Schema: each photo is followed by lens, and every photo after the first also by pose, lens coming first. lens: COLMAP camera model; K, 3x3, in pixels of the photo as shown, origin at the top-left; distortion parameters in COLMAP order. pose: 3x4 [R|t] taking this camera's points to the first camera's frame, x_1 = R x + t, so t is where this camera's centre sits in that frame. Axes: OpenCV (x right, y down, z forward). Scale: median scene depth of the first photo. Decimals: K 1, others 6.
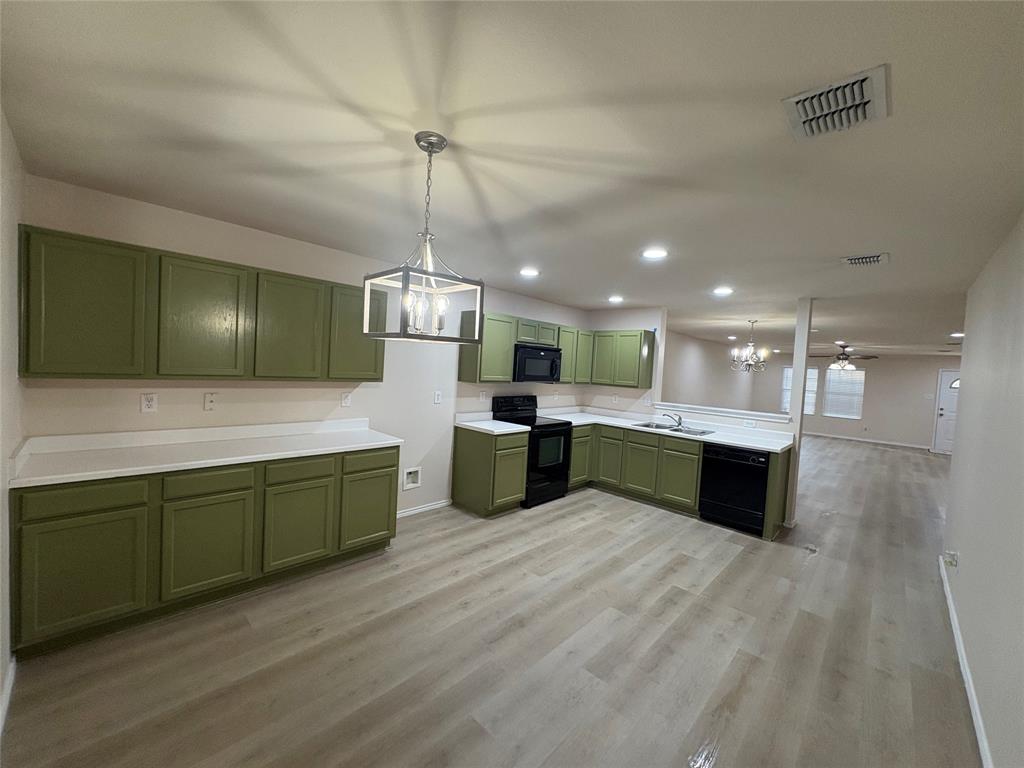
lens RADIAL K [[407.0, 0, 512.0], [0, 407.0, 384.0], [0, 0, 1]] dist [-0.000098, 0.000203]
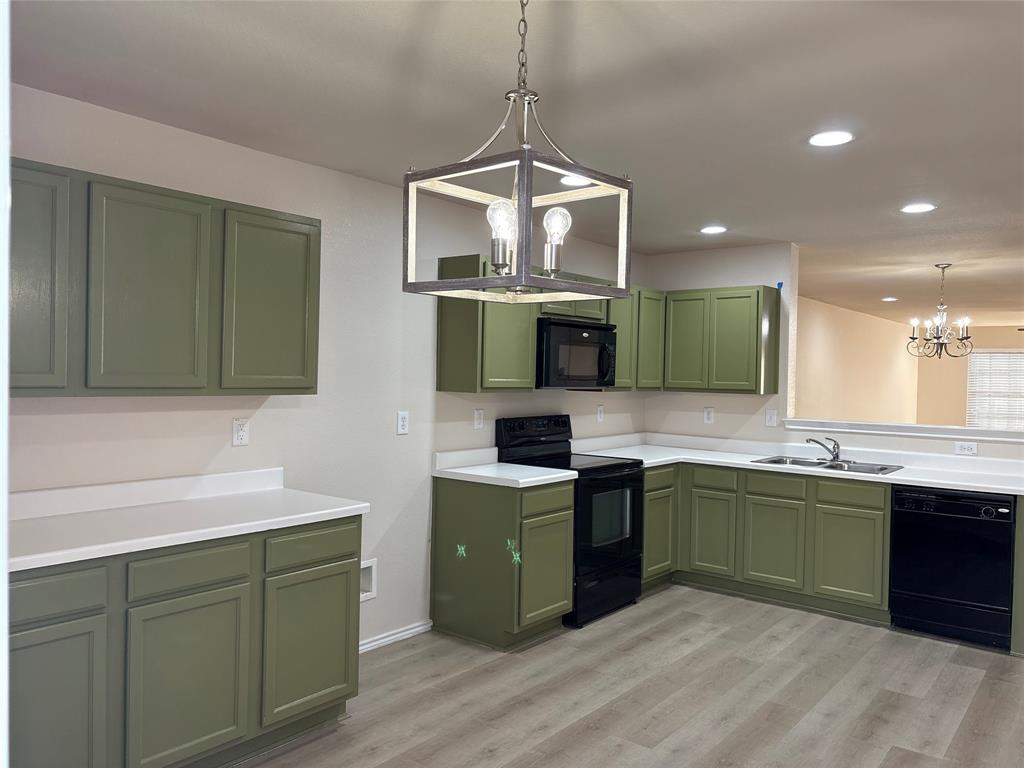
lens RADIAL K [[777.2, 0, 508.8], [0, 777.2, 388.2], [0, 0, 1]] dist [0.016902, -0.002643]
pose [[0.995492, -0.038730, 0.086576, -0.130997], [0.040730, 0.998940, -0.021453, 0.015260], [-0.085654, 0.024882, 0.996014, -0.002686]]
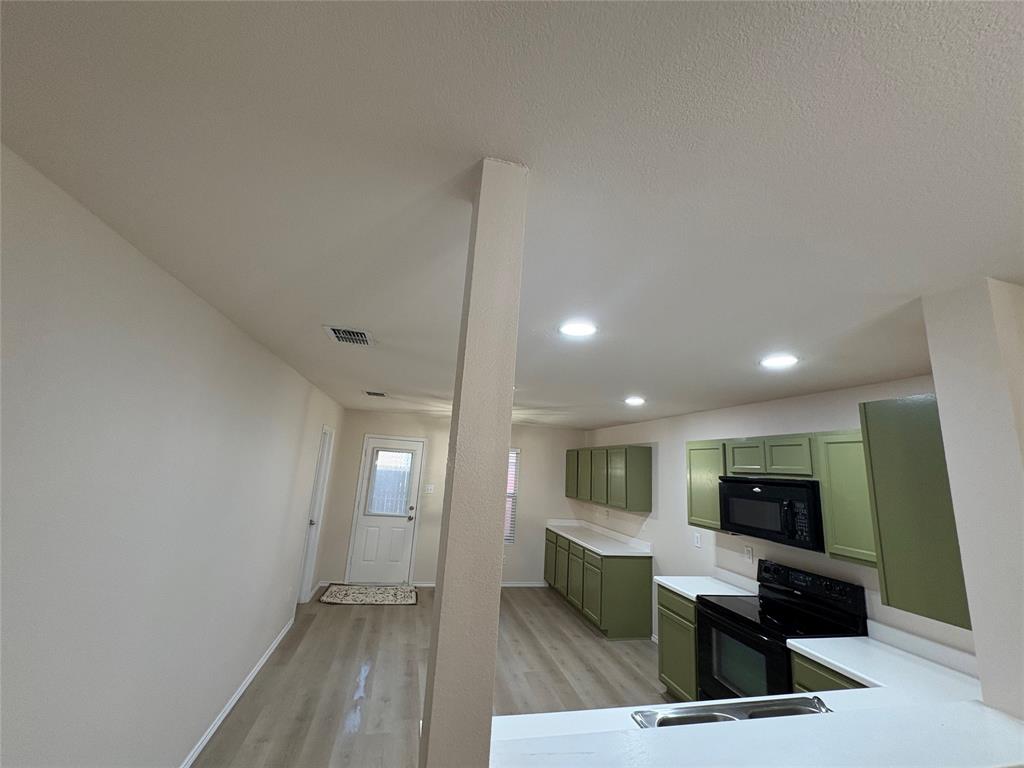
lens RADIAL K [[407.0, 0, 512.0], [0, 407.0, 384.0], [0, 0, 1]] dist [-0.000098, 0.000203]
pose [[-0.535089, -0.258362, -0.804319, 0.904460], [-0.129468, 0.965919, -0.224139, -0.050349], [0.834816, -0.015801, -0.550302, 1.173679]]
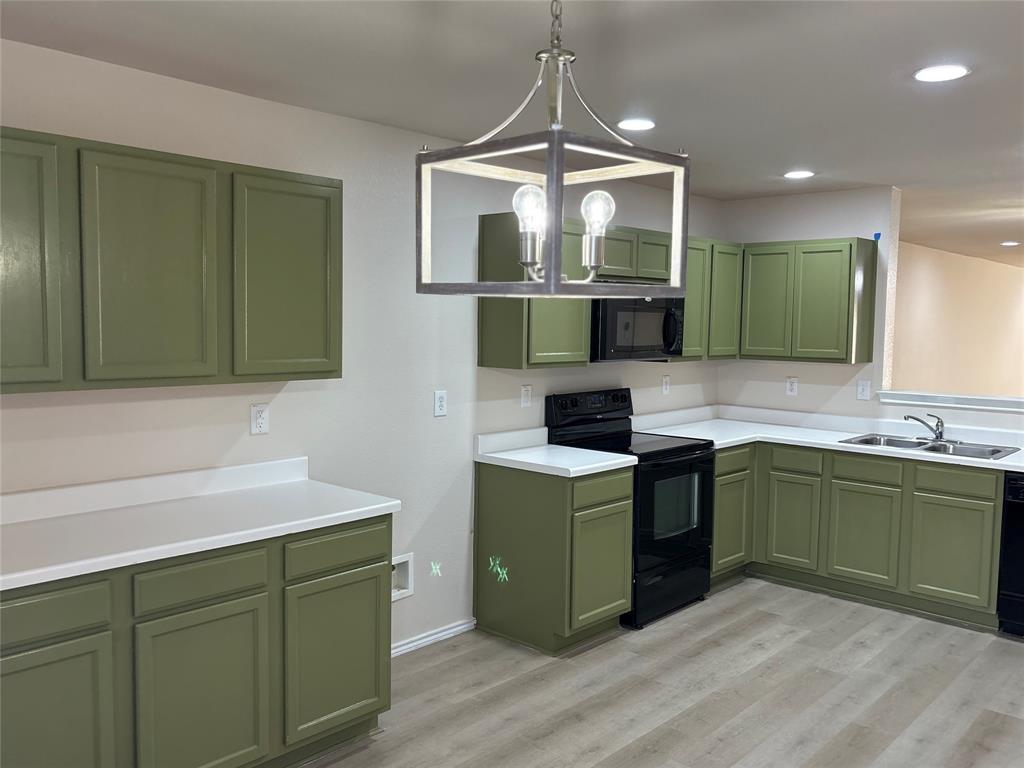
lens RADIAL K [[856.8, 0, 516.4], [0, 856.8, 390.7], [0, 0, 1]] dist [0.015895, -0.003391]
pose [[0.998767, -0.045147, 0.020632, -0.114461], [0.044336, 0.998286, 0.038214, -0.015026], [-0.022321, -0.037252, 0.999057, 0.019769]]
